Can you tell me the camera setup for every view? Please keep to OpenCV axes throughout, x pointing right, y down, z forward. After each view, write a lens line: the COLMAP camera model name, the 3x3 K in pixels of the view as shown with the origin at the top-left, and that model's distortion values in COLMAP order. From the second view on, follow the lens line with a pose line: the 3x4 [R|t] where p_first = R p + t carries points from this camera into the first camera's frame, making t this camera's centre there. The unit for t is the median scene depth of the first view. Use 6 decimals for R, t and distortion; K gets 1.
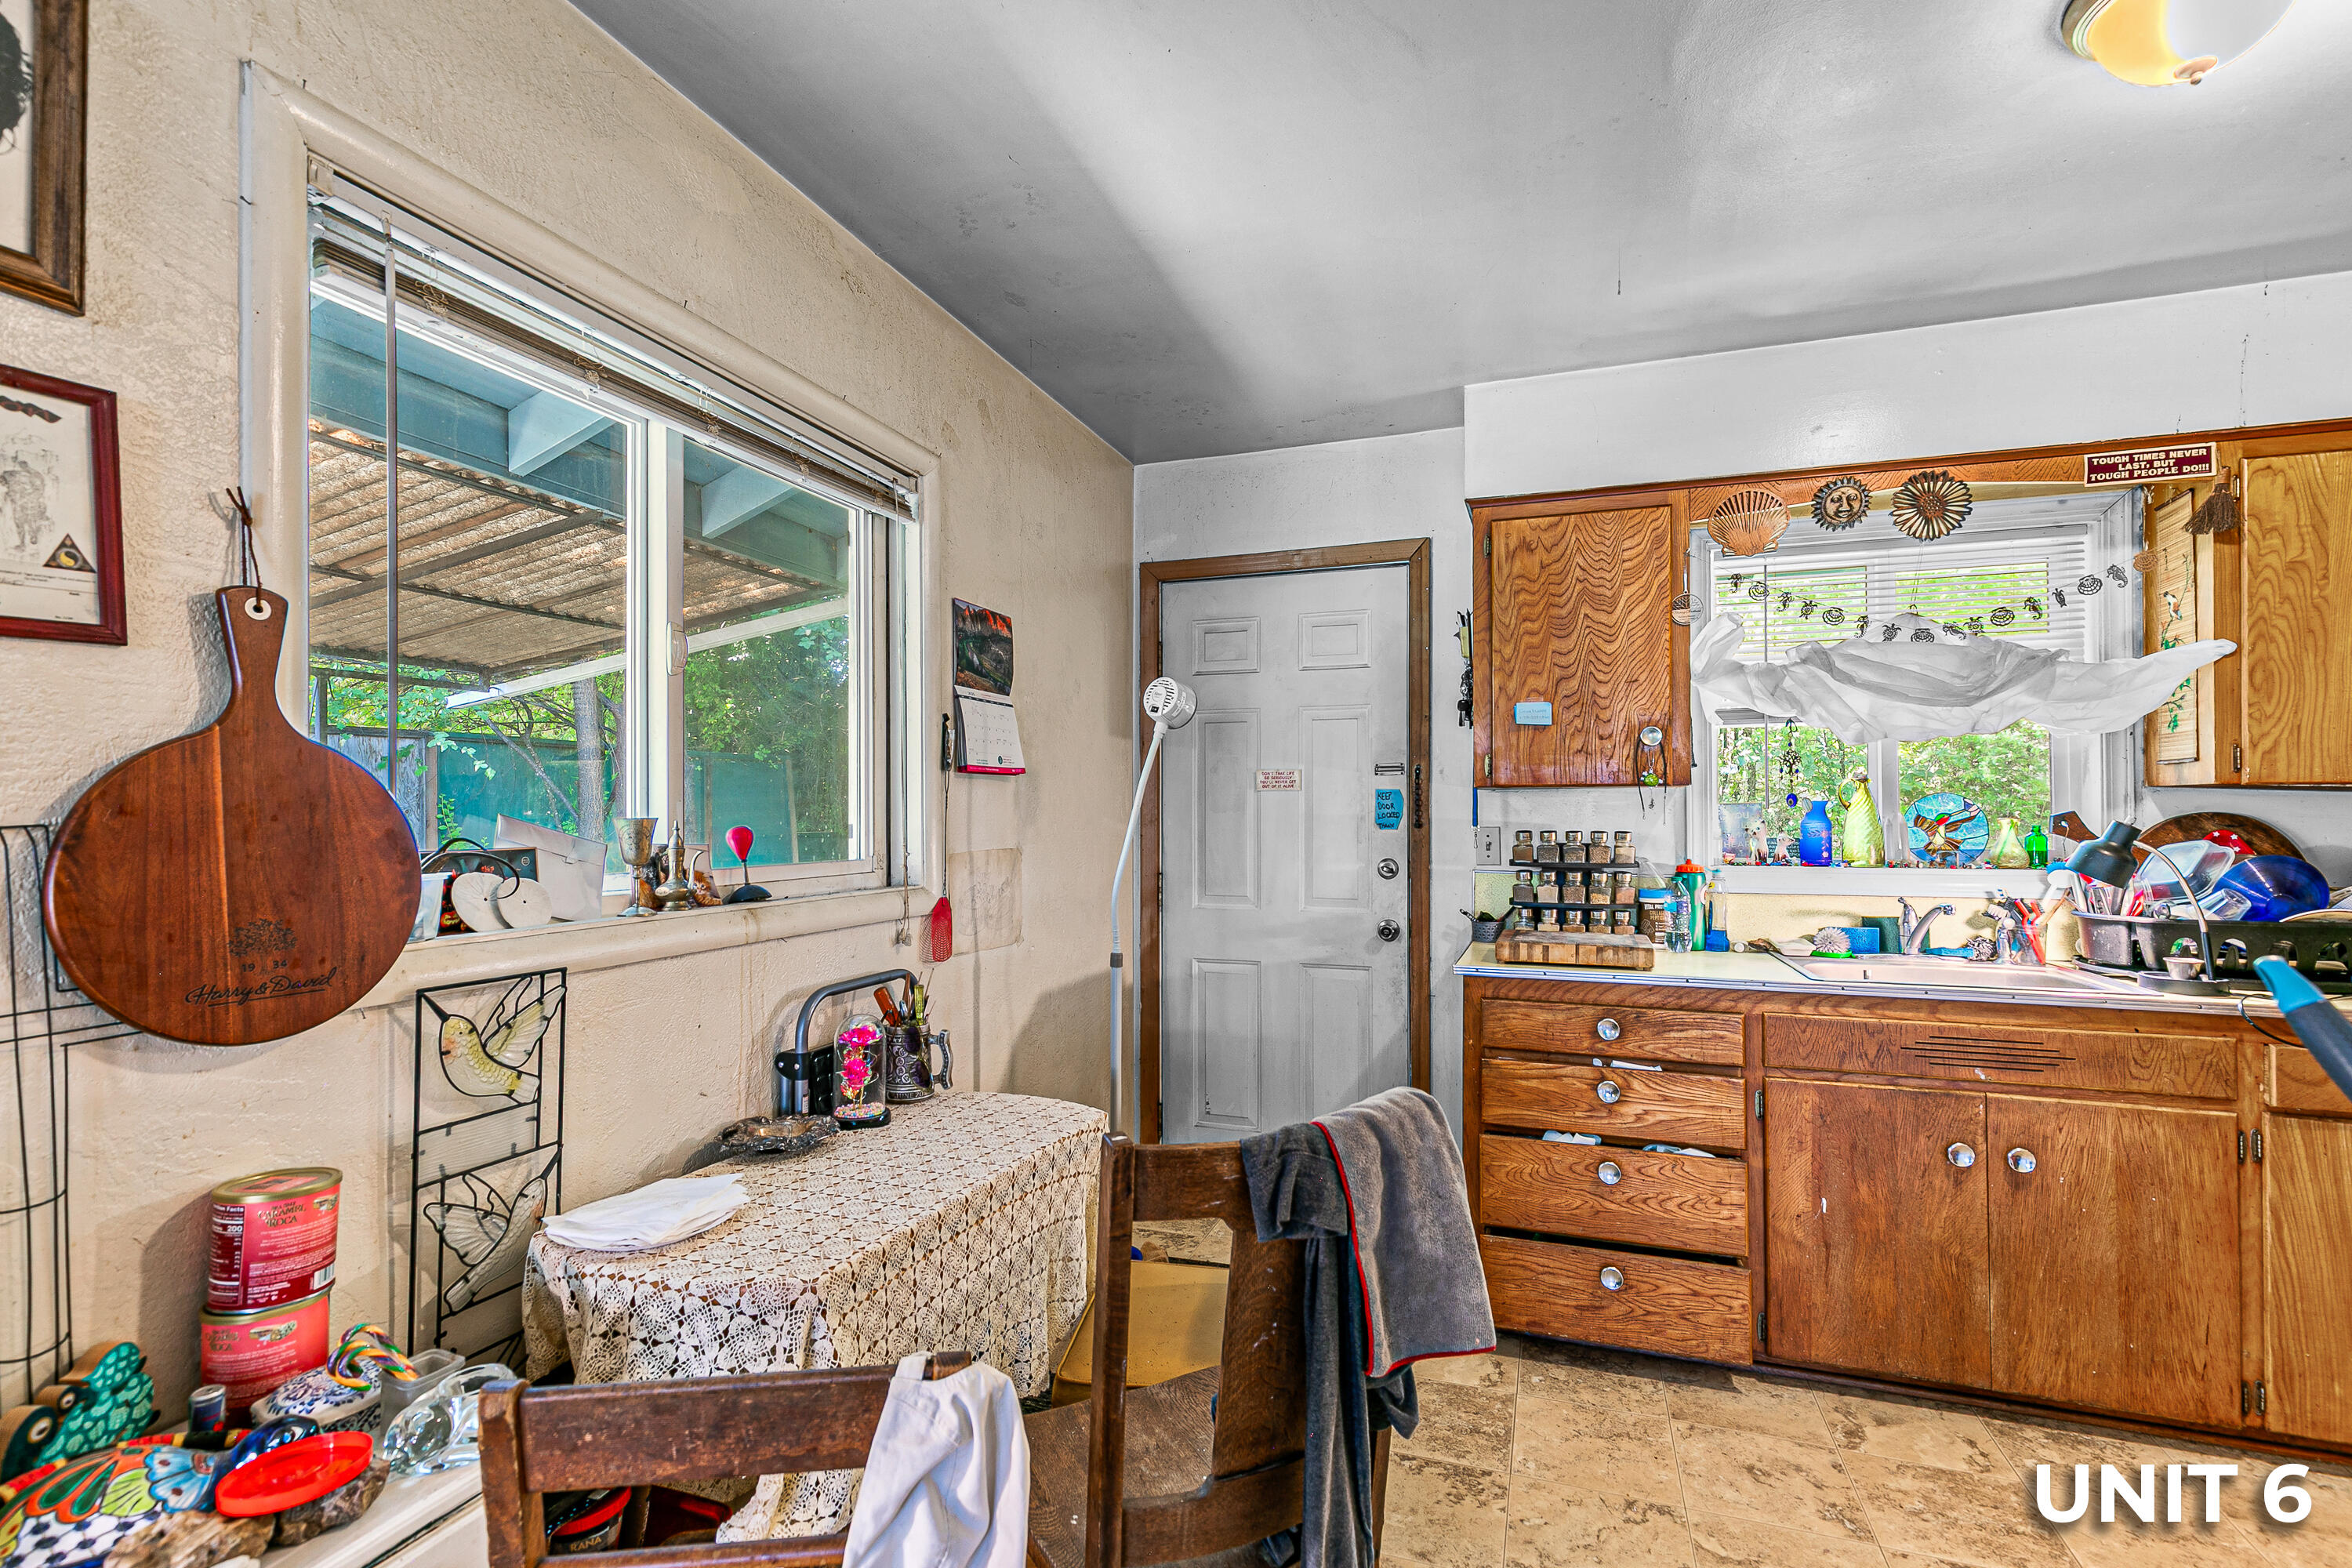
lens RADIAL K [[1096.5, 0, 1166.3], [0, 1096.5, 802.1], [0, 0, 1]] dist [0.009251, -0.001467]
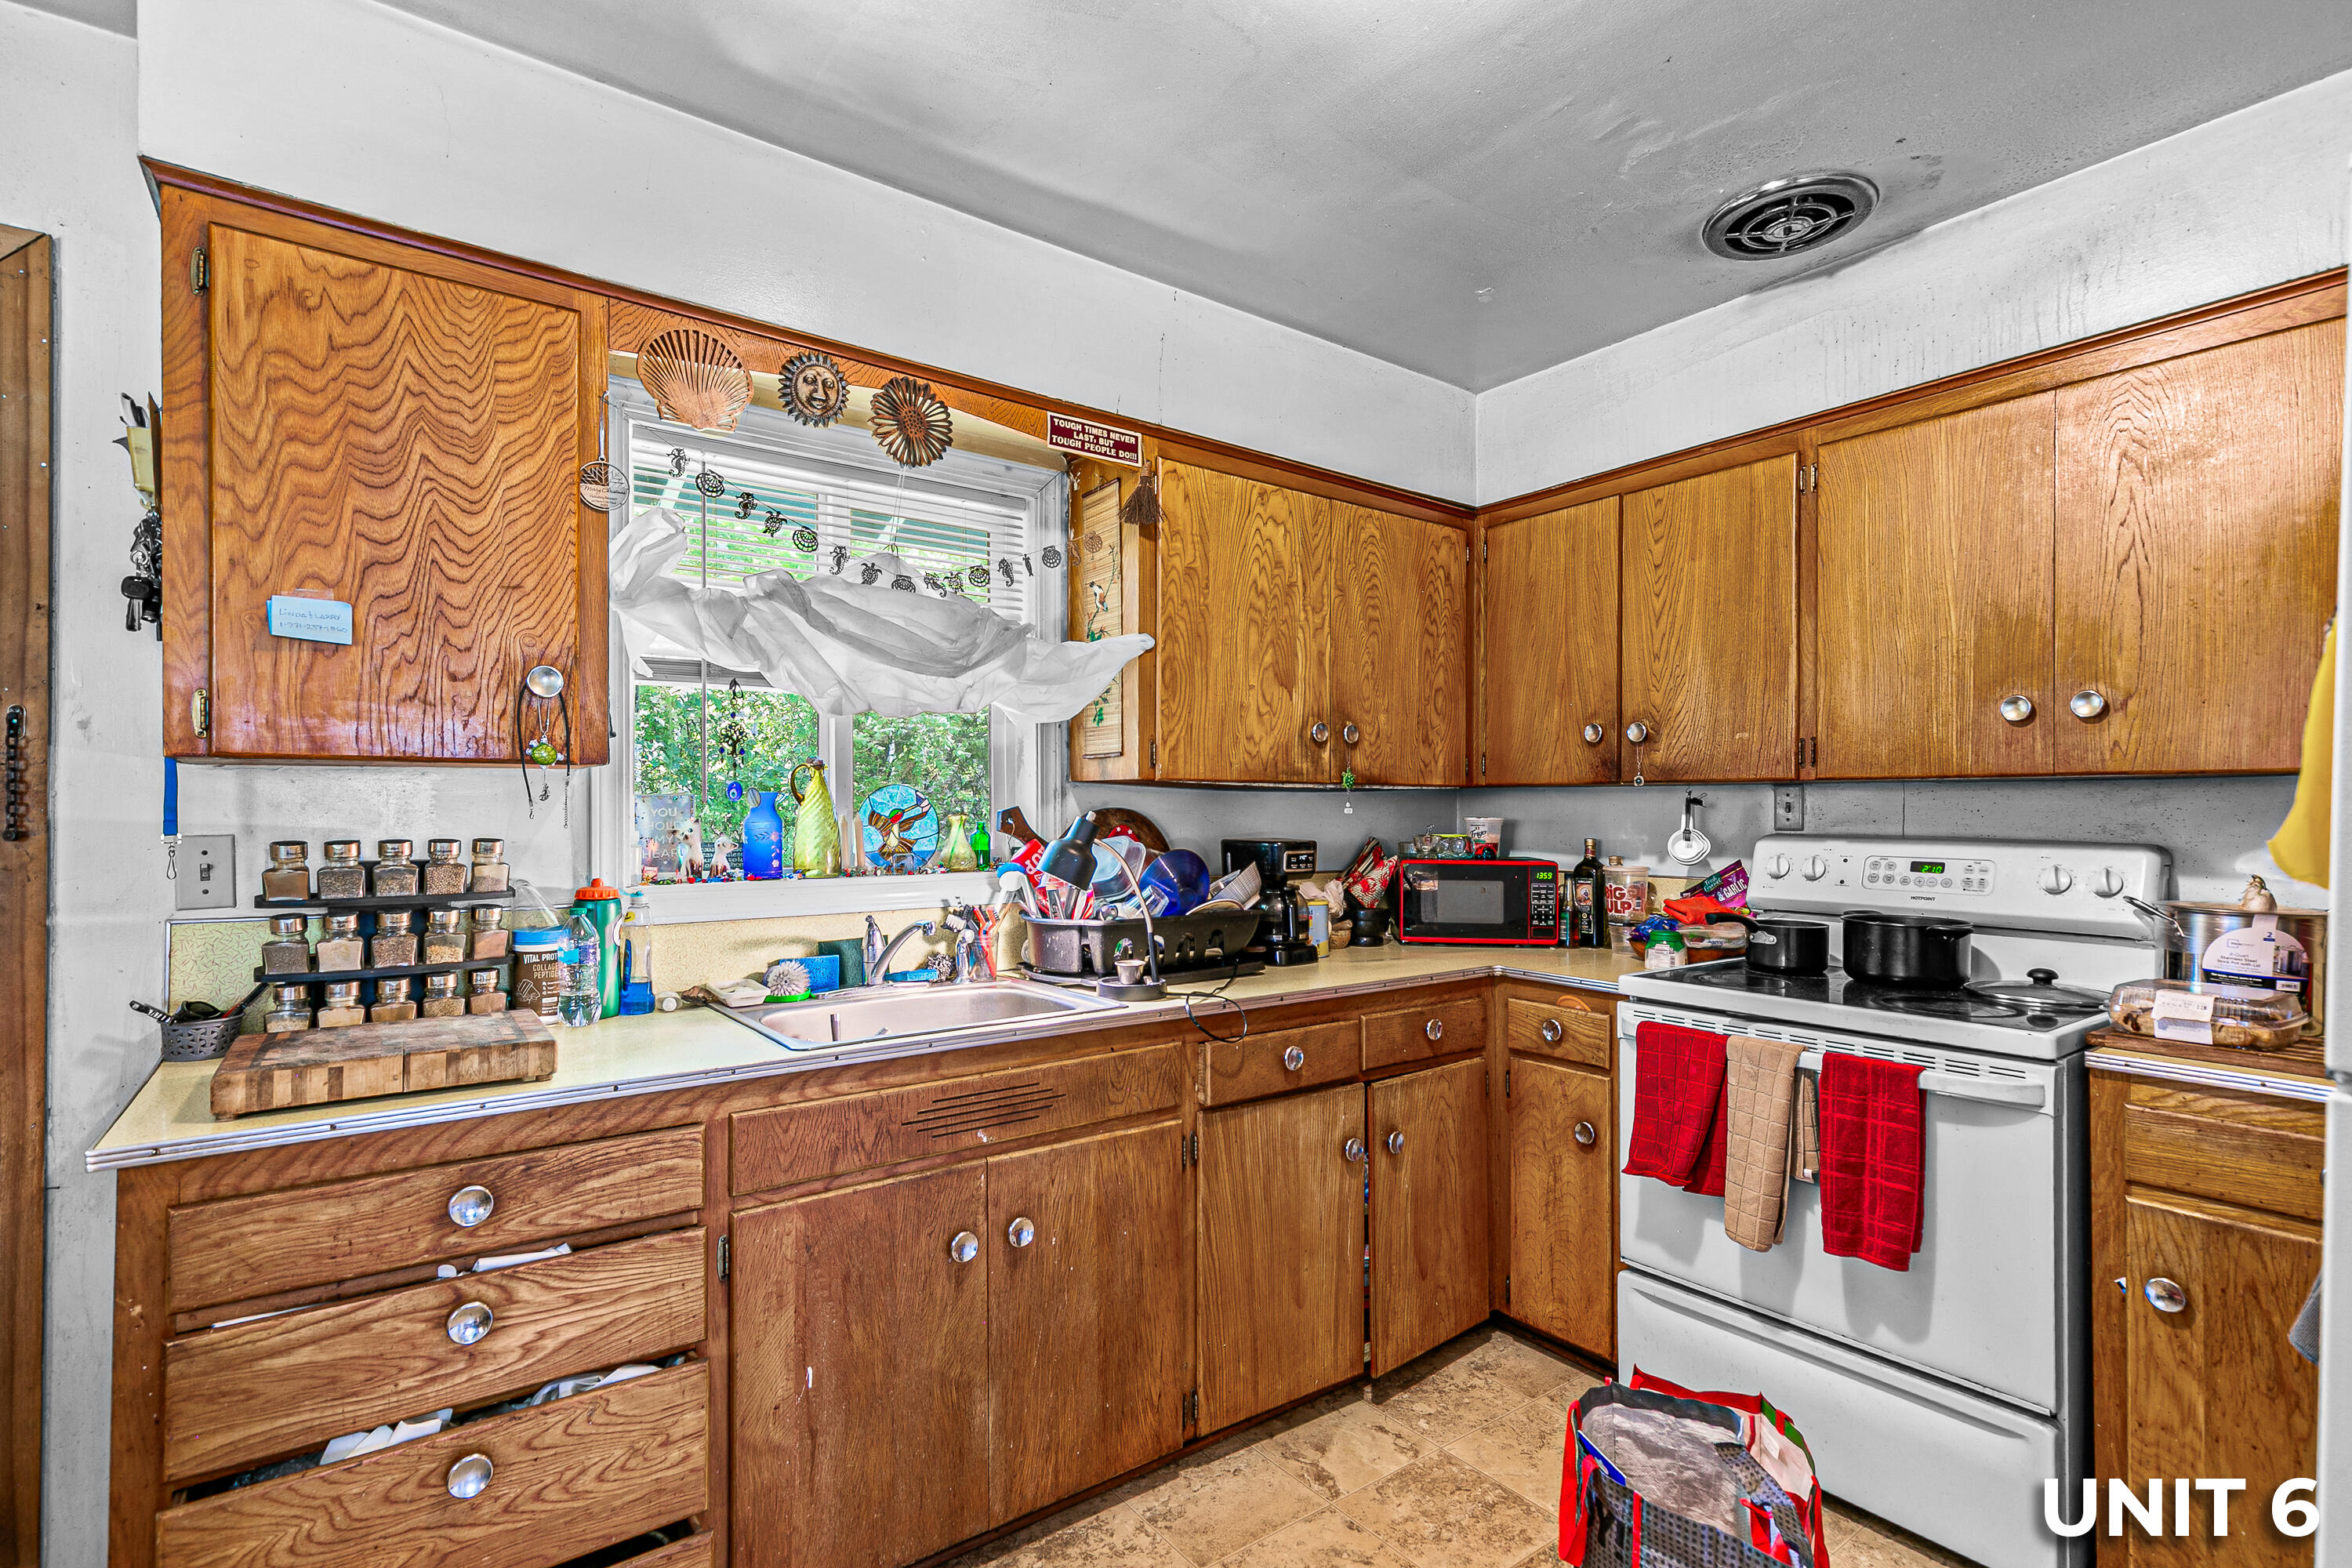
lens RADIAL K [[1096.5, 0, 1166.3], [0, 1096.5, 802.1], [0, 0, 1]] dist [0.009251, -0.001467]
pose [[0.556640, 0.005073, 0.830738, 0.136760], [-0.007657, 0.999970, -0.000976, 0.004607], [-0.830719, -0.005817, 0.556662, 0.401546]]
